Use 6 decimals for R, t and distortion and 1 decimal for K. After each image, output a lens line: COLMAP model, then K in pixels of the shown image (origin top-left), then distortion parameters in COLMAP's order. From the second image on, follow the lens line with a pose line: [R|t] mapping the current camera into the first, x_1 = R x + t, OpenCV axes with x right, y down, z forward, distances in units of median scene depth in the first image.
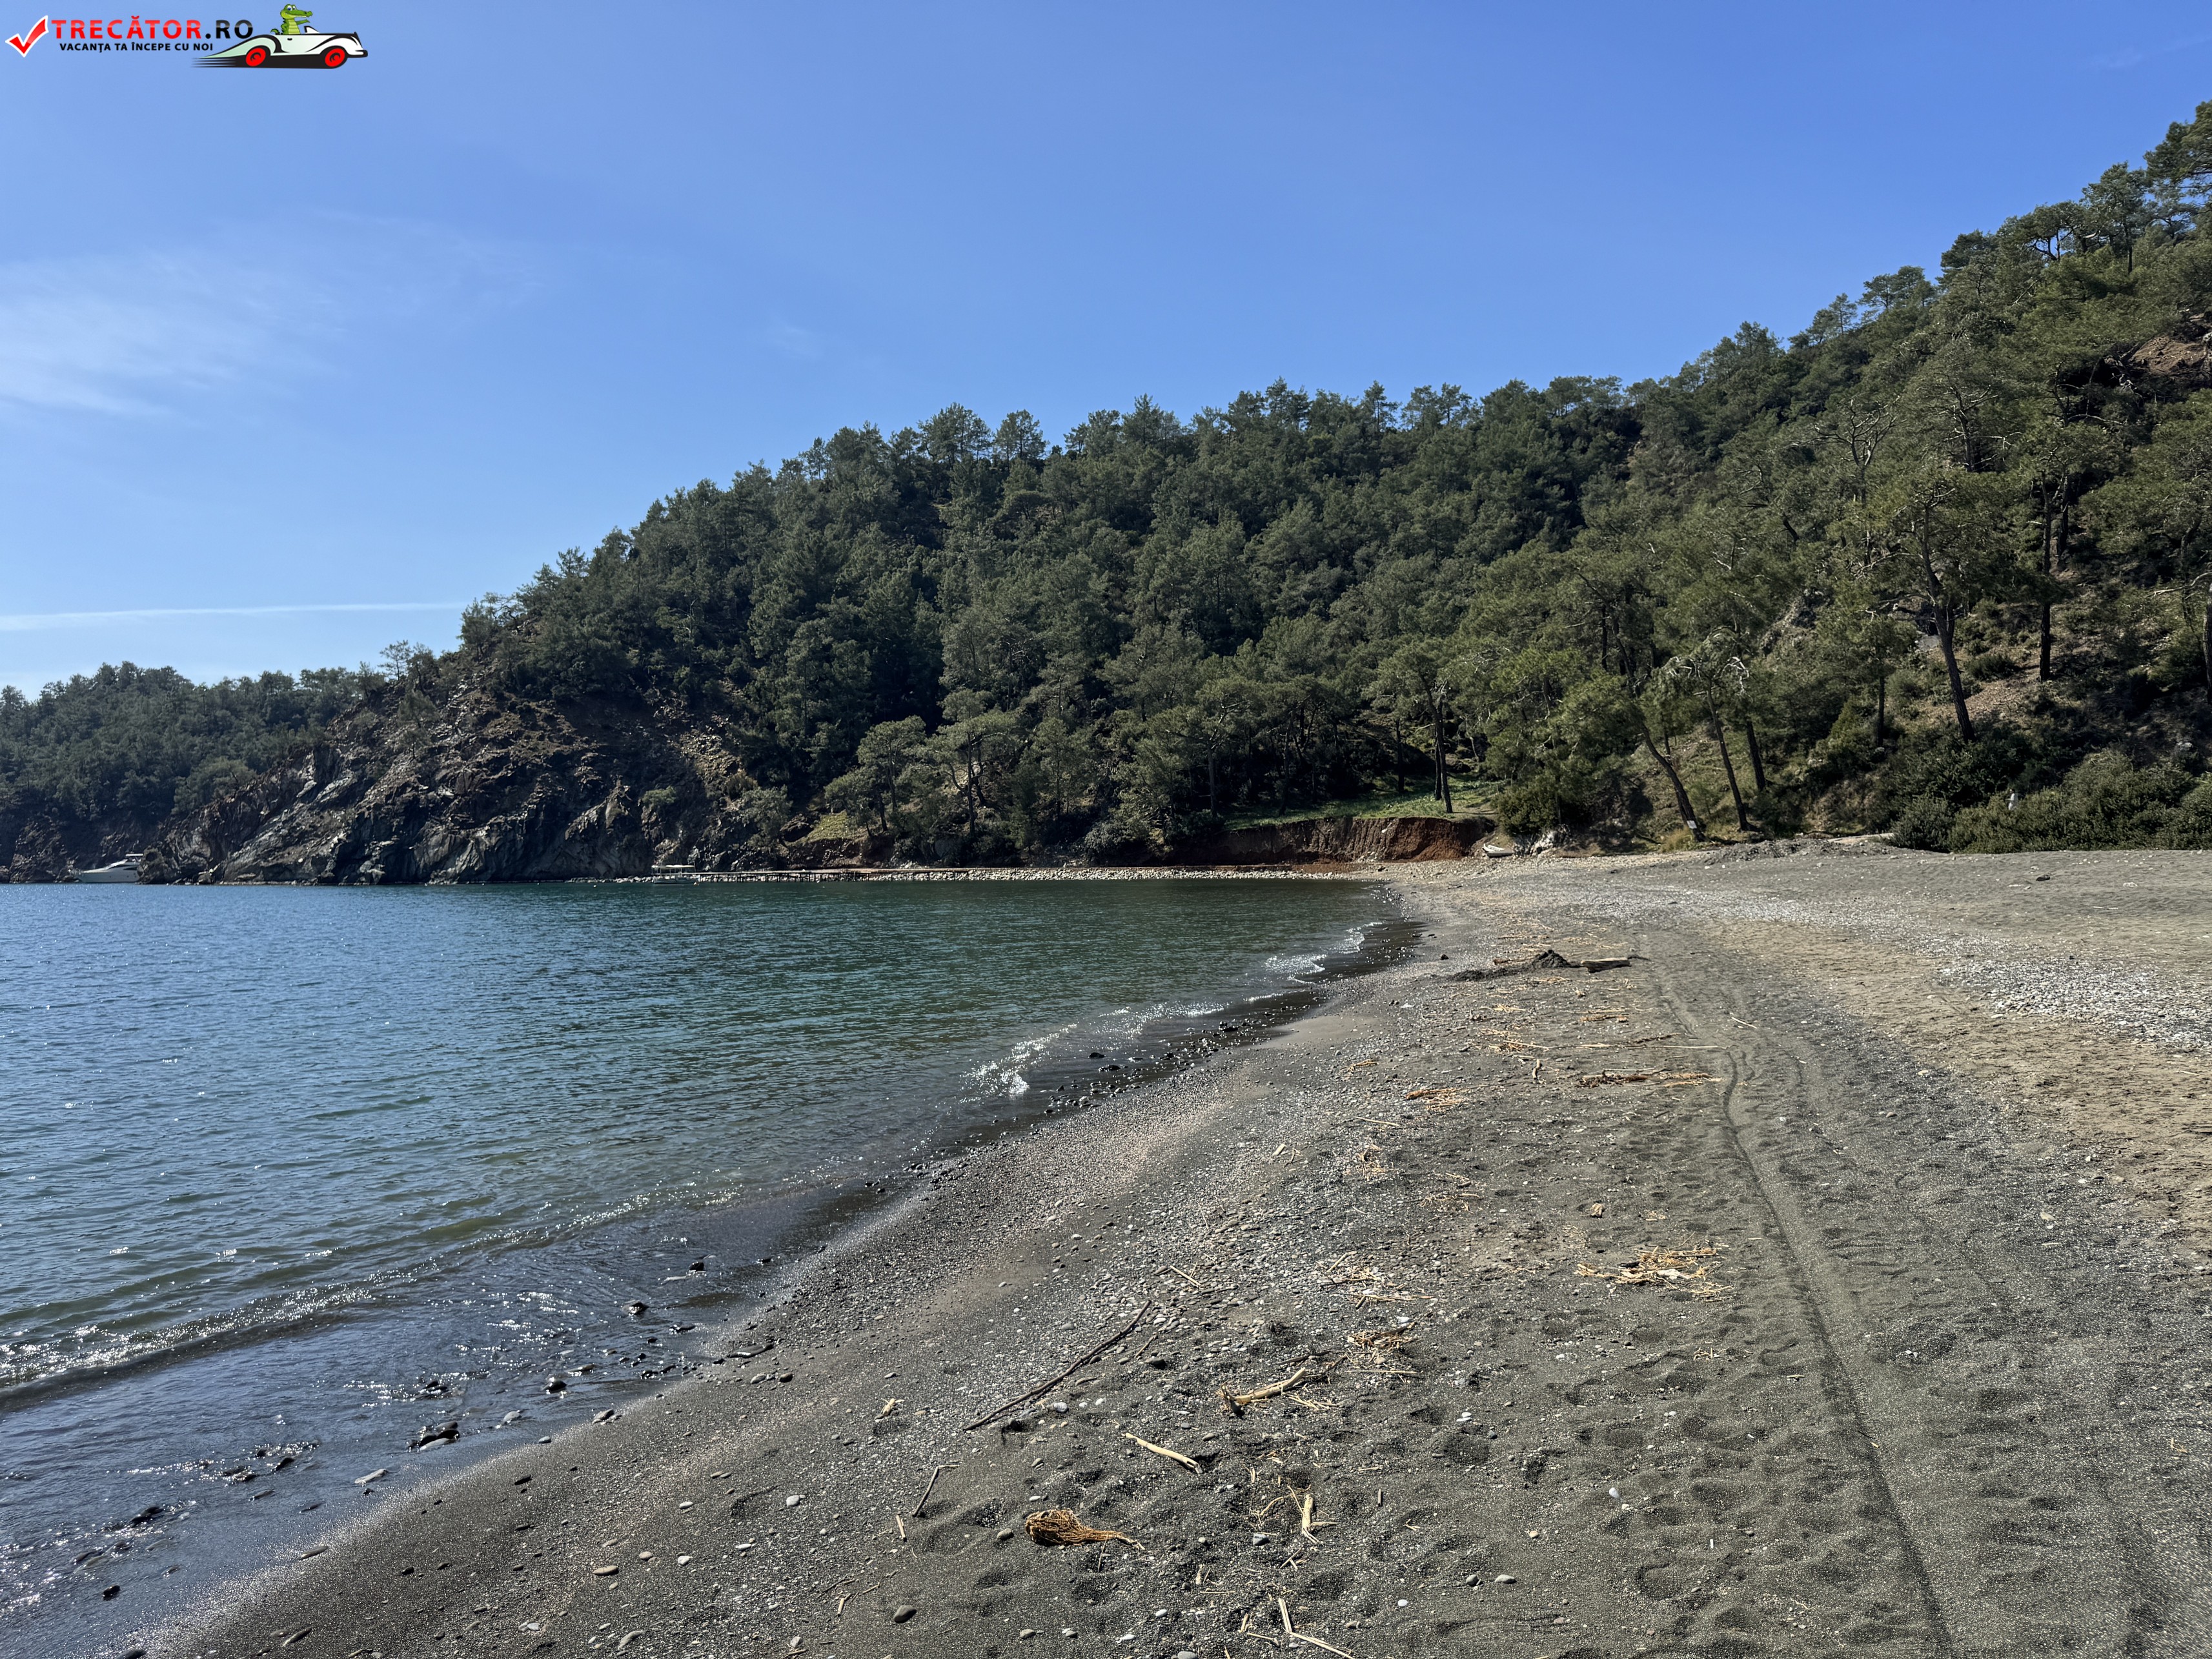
lens RADIAL K [[1535.6, 0, 1100.5], [0, 1535.6, 839.4], [0, 0, 1]] dist [0.166810, -0.337064]
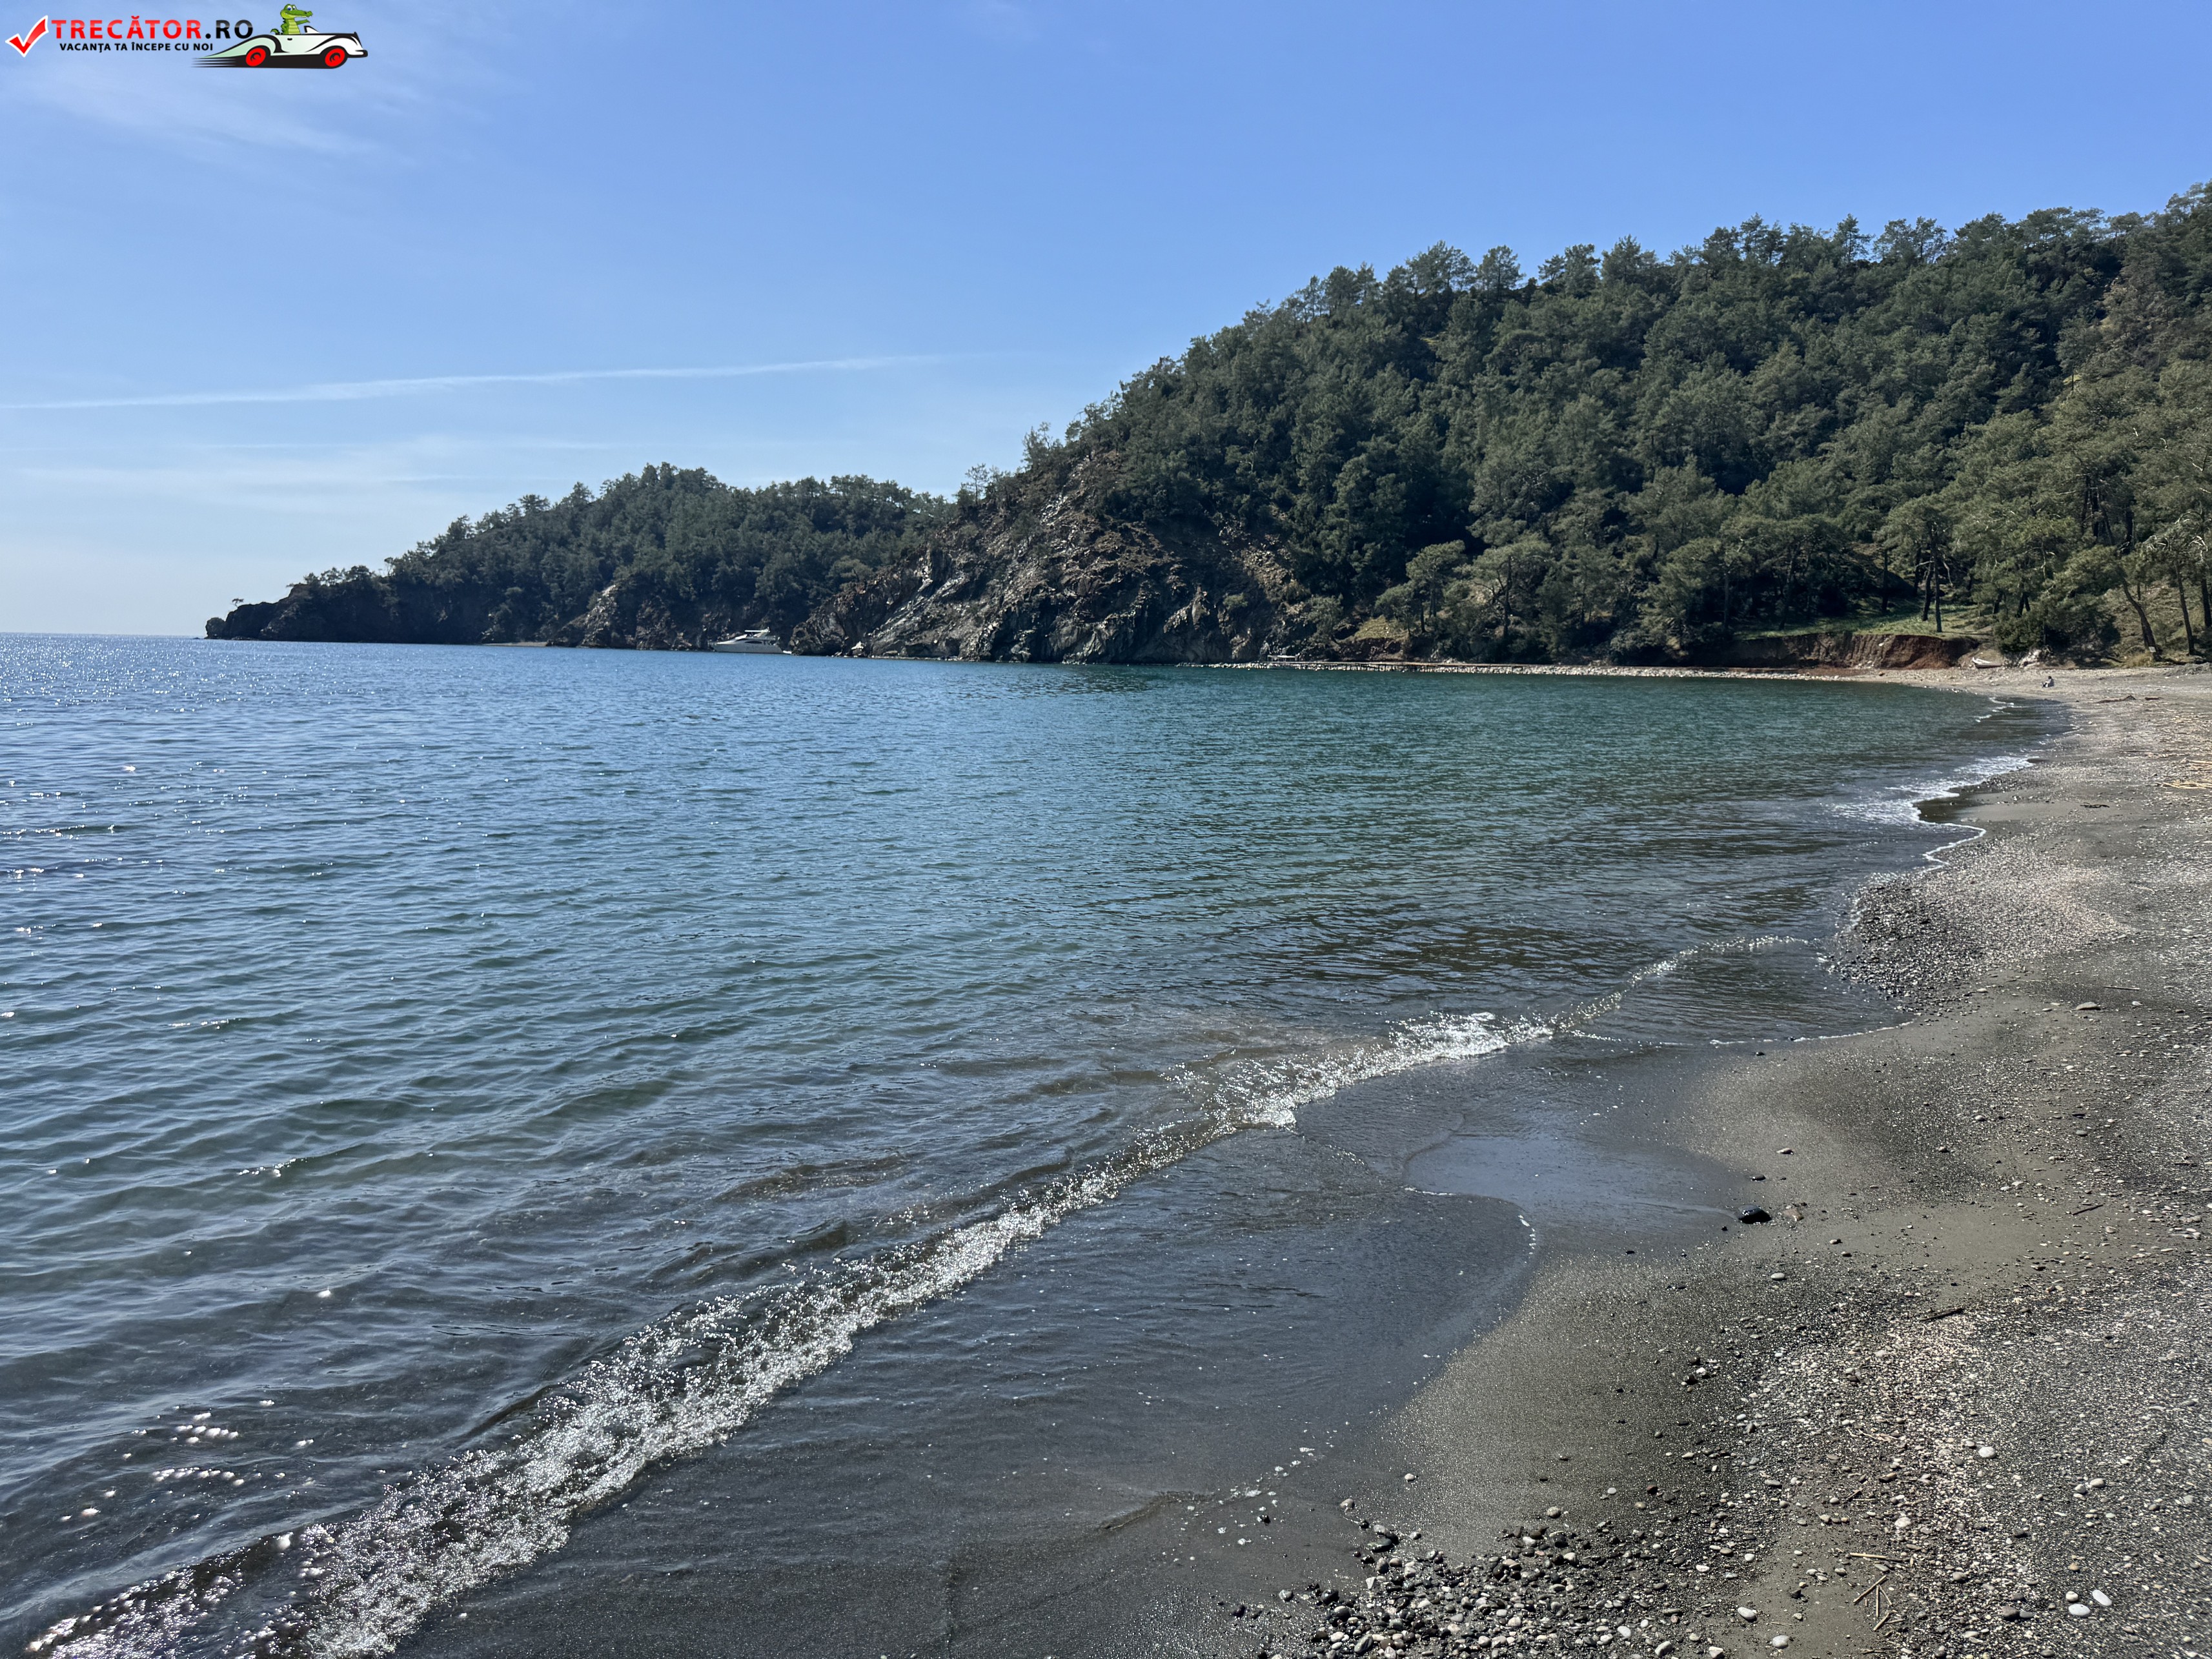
lens RADIAL K [[1536.8, 0, 1106.0], [0, 1536.8, 829.5], [0, 0, 1]] dist [0.162539, -0.308911]
pose [[0.978308, 0.055415, -0.199609, -0.119329], [-0.030021, 0.991311, 0.128066, -0.000481], [0.204971, -0.119296, 0.971471, -0.276352]]
